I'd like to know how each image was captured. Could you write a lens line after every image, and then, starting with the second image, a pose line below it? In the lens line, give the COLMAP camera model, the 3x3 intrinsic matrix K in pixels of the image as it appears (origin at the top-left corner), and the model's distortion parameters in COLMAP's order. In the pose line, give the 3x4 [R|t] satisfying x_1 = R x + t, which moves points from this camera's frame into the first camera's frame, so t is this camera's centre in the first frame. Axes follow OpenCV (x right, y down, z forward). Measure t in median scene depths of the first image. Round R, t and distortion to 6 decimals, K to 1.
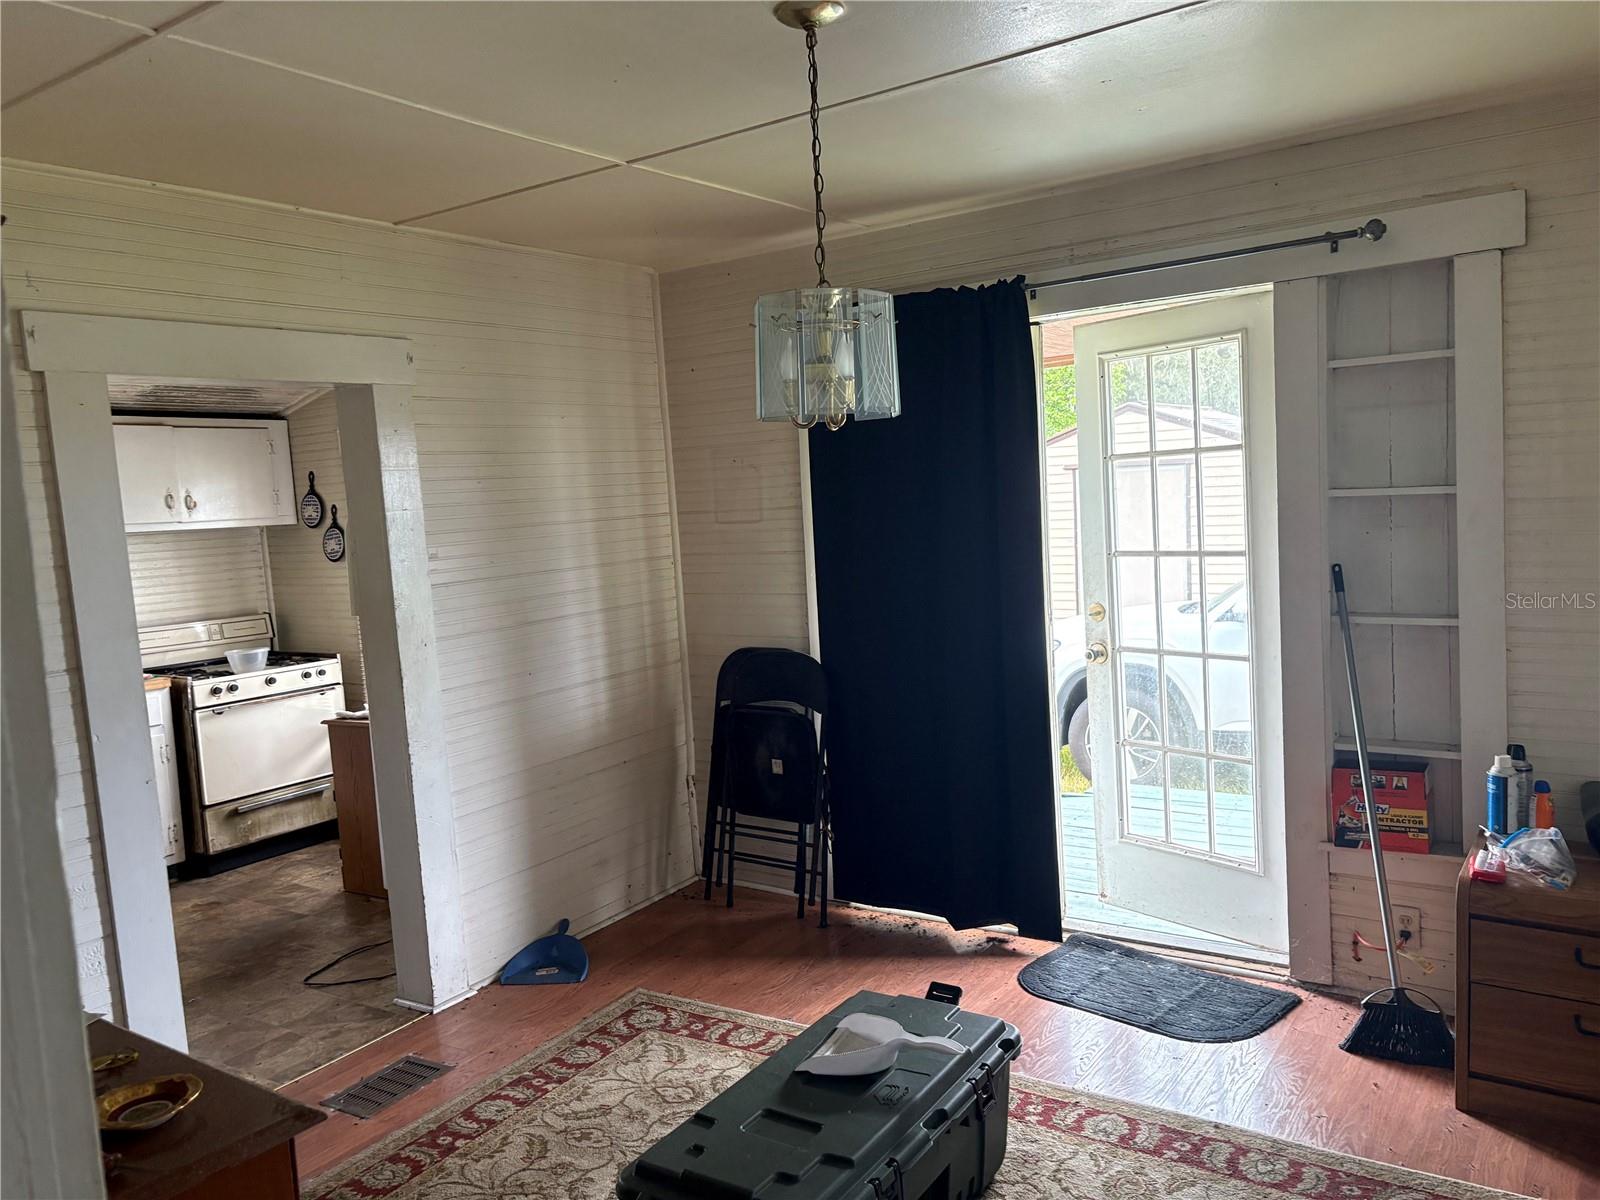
lens RADIAL K [[1205.7, 0, 793.6], [0, 1205.7, 604.0], [0, 0, 1]] dist [0.043756, -0.051666]
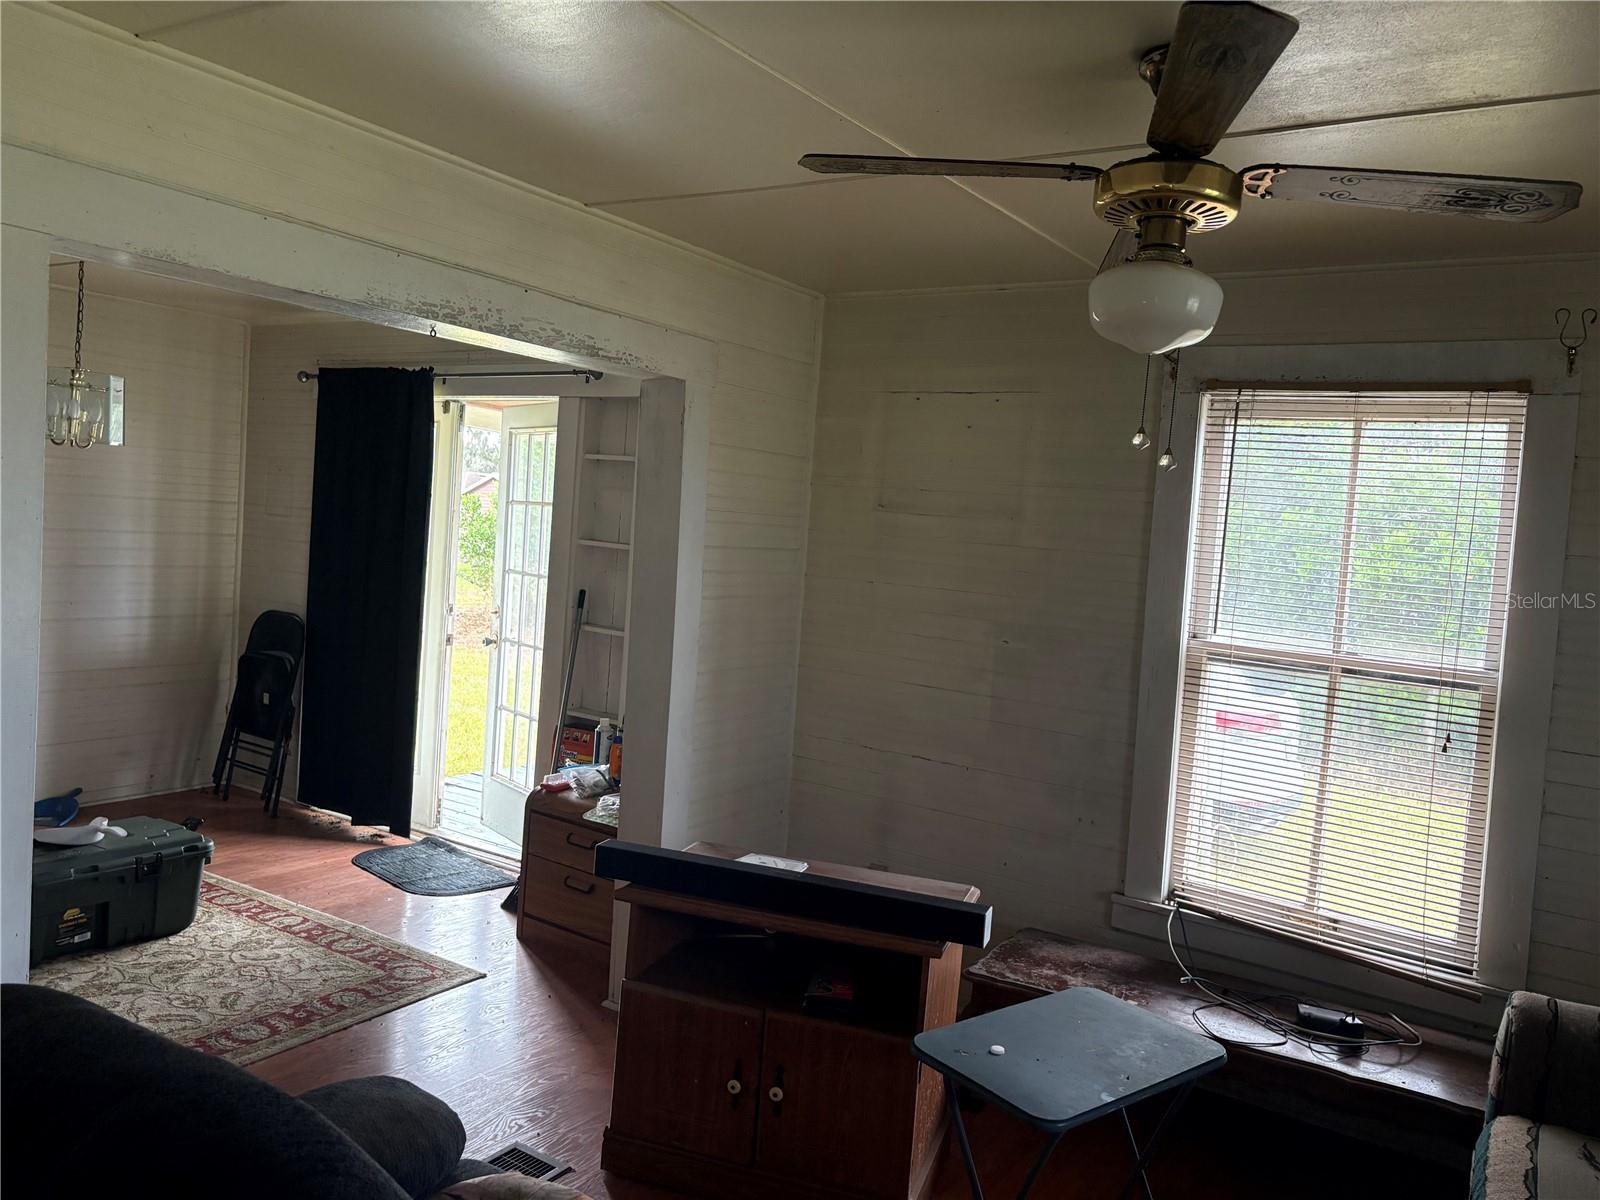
lens RADIAL K [[1205.7, 0, 801.9], [0, 1205.7, 602.4], [0, 0, 1]] dist [0.043756, -0.051666]
pose [[0.991223, 0.128955, 0.029129, 0.527604], [-0.127986, 0.991227, -0.033000, -0.002677], [-0.033129, 0.028982, 0.999031, -0.375266]]
